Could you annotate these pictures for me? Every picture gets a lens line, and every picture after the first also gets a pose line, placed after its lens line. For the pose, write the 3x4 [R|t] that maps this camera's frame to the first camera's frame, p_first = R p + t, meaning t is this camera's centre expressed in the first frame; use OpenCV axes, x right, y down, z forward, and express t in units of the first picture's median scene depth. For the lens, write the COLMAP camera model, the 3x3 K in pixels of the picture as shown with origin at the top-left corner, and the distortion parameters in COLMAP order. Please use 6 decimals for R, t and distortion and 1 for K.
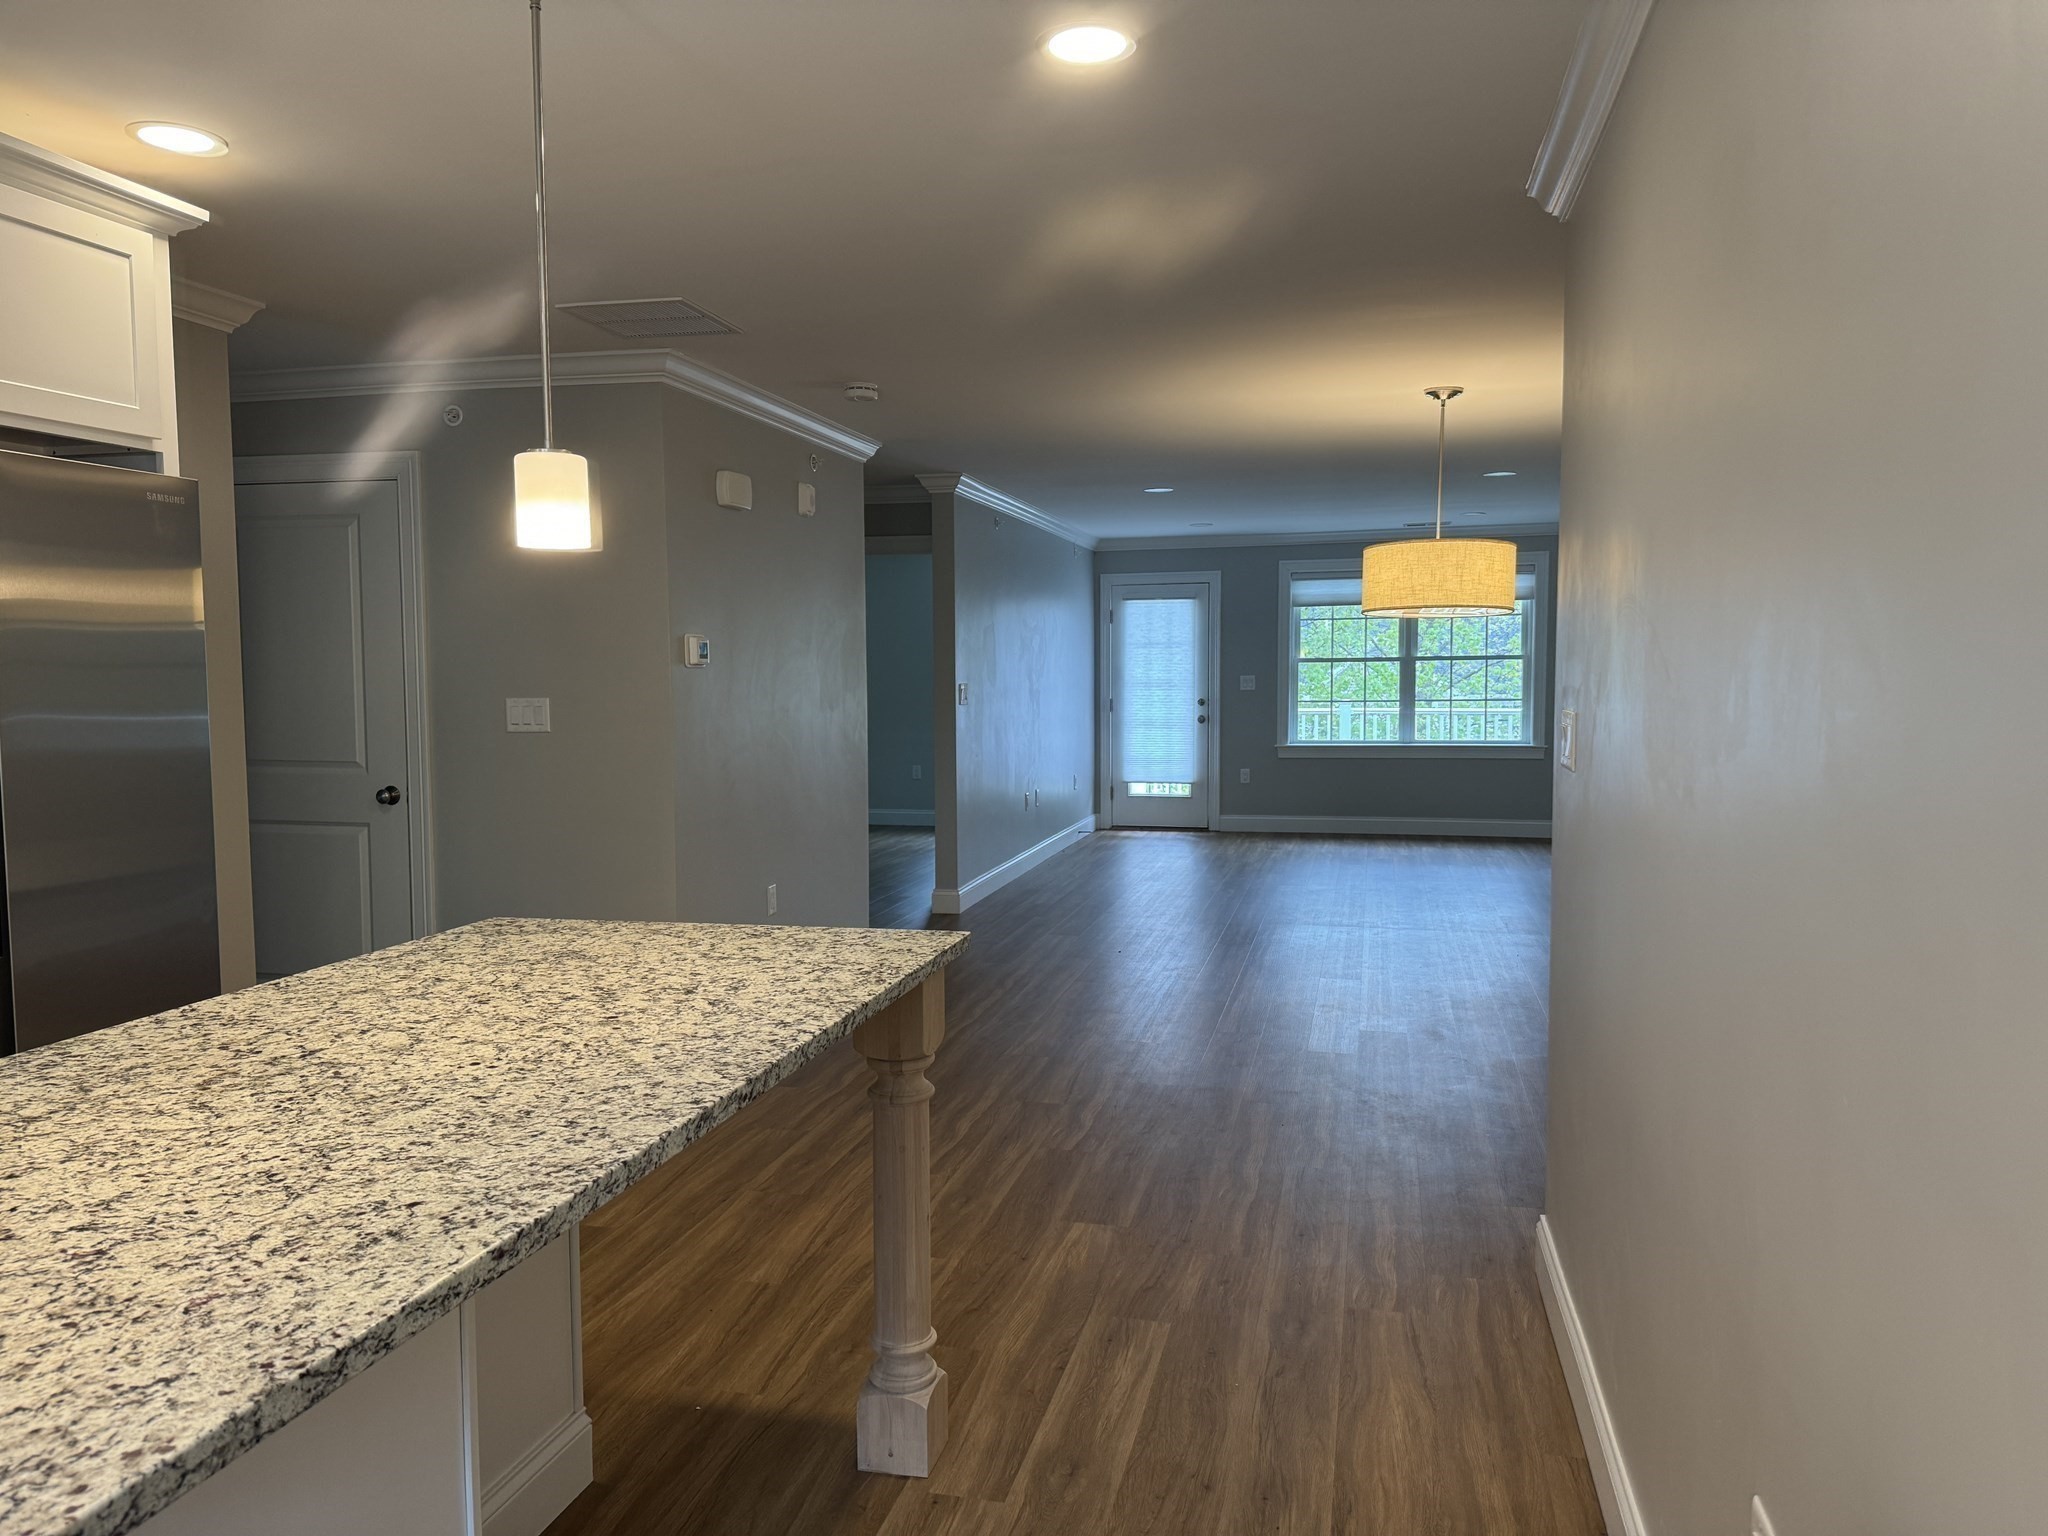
lens RADIAL K [[1418.3, 0, 1025.3], [0, 1418.3, 767.5], [0, 0, 1]] dist [0.000253, -0.005173]
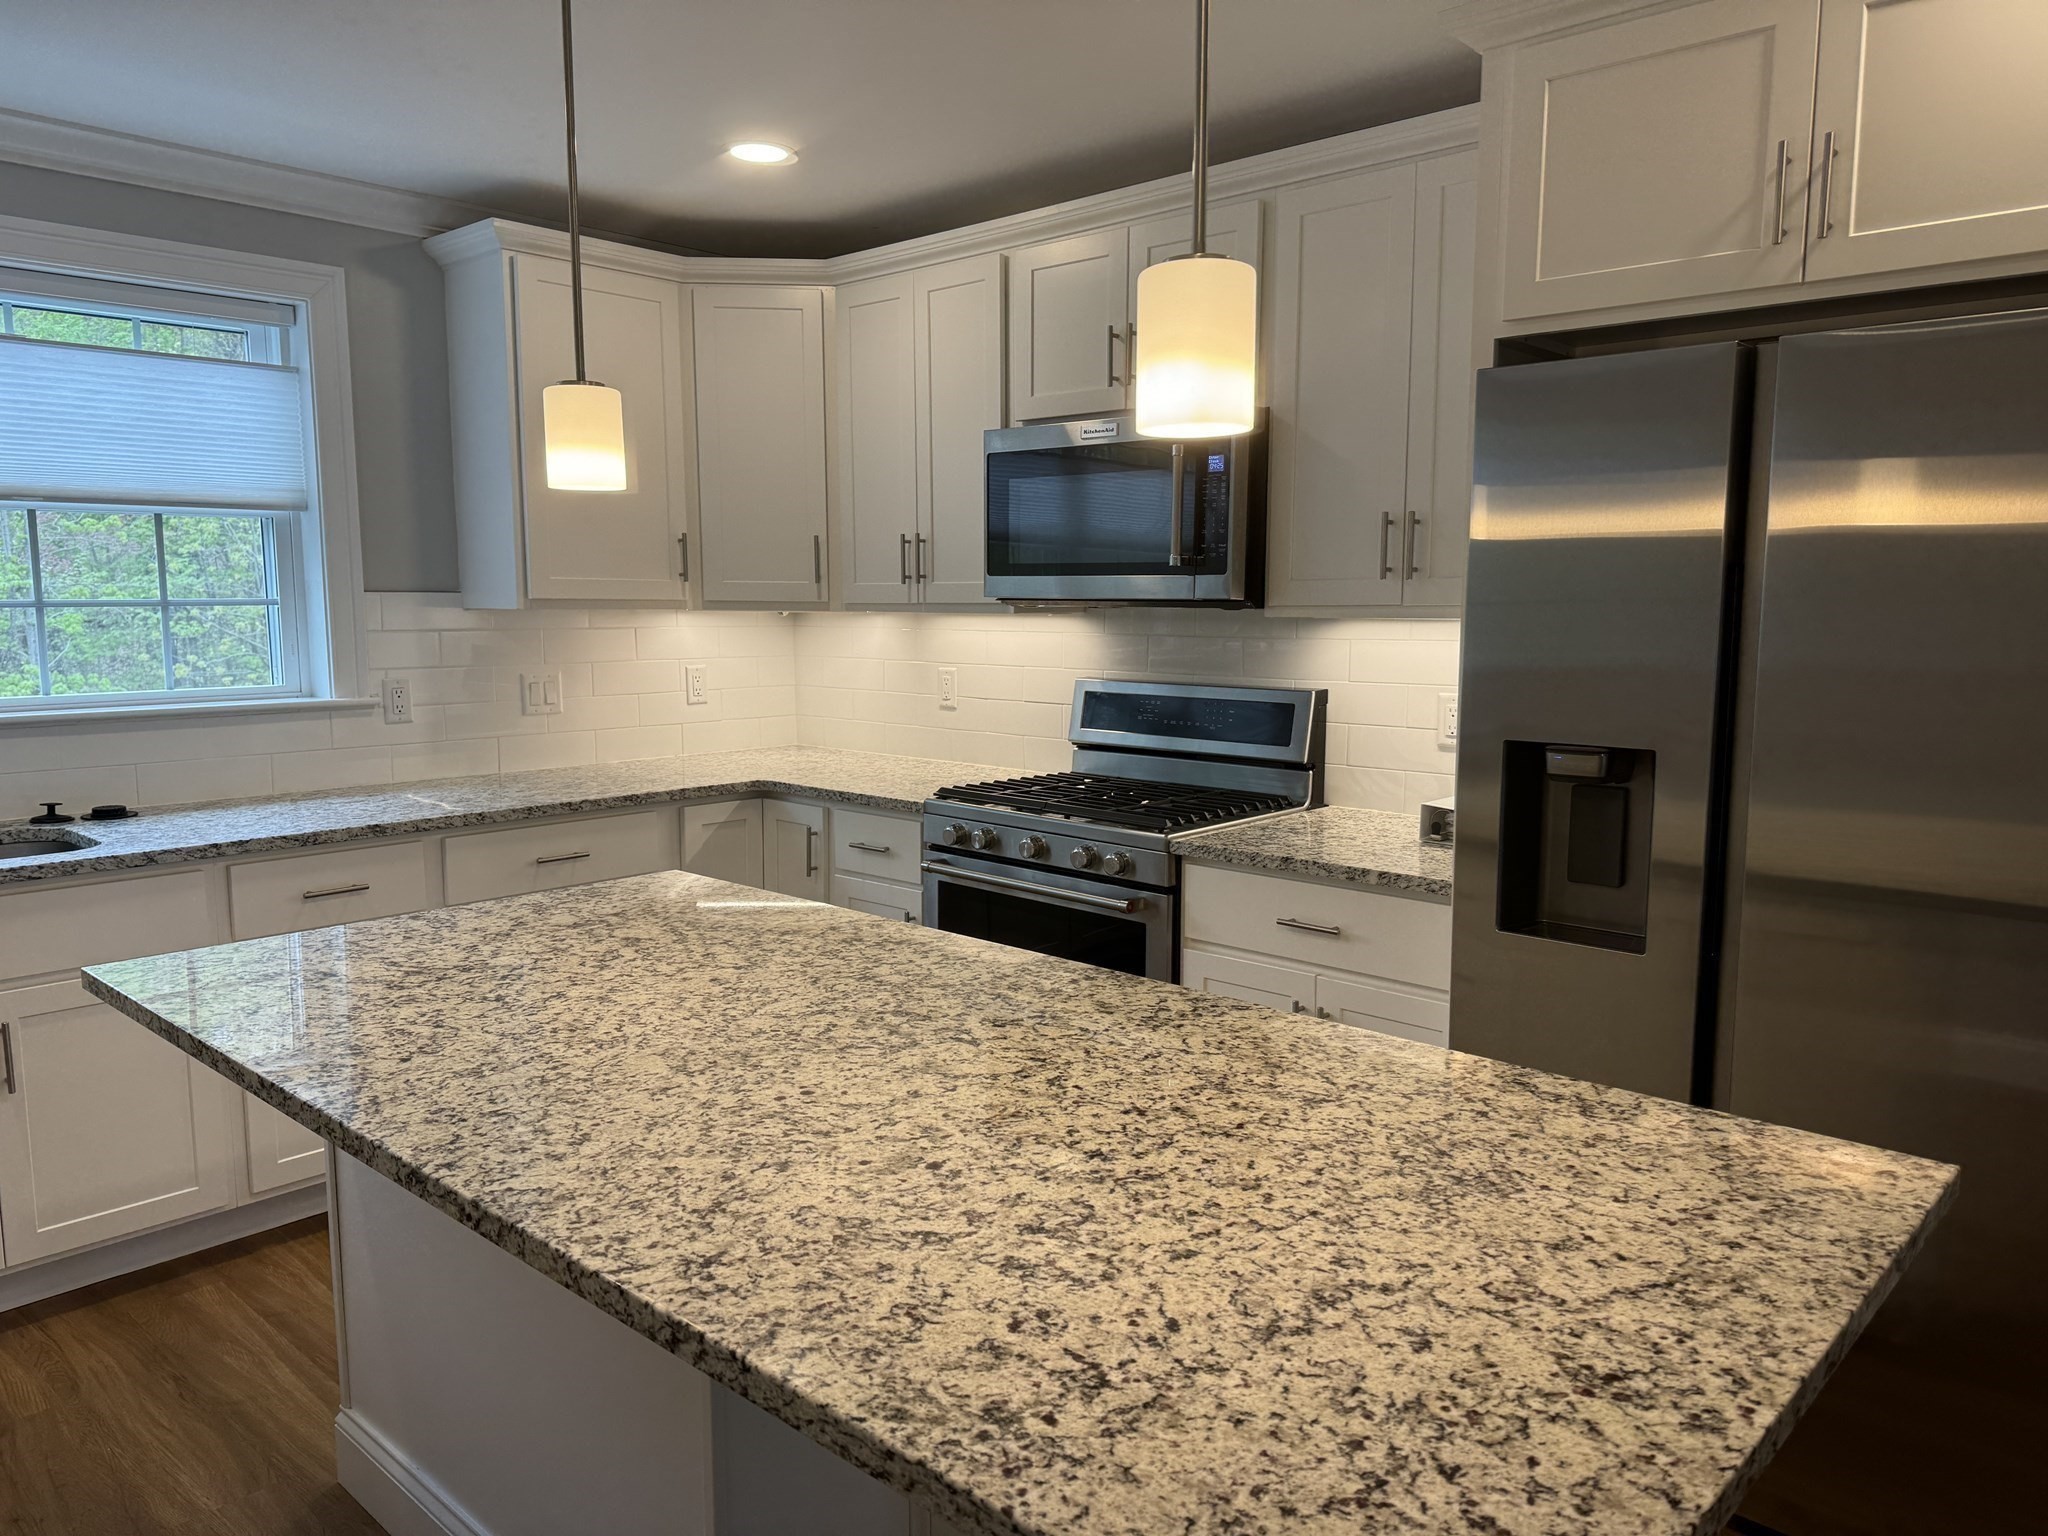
lens RADIAL K [[1418.3, 0, 1025.4], [0, 1418.3, 766.8], [0, 0, 1]] dist [0.000253, -0.005173]
pose [[-0.477074, 0.117287, -0.871002, 0.250784], [-0.049271, 0.985927, 0.159750, -0.118546], [0.877481, 0.119128, -0.464581, 1.388805]]
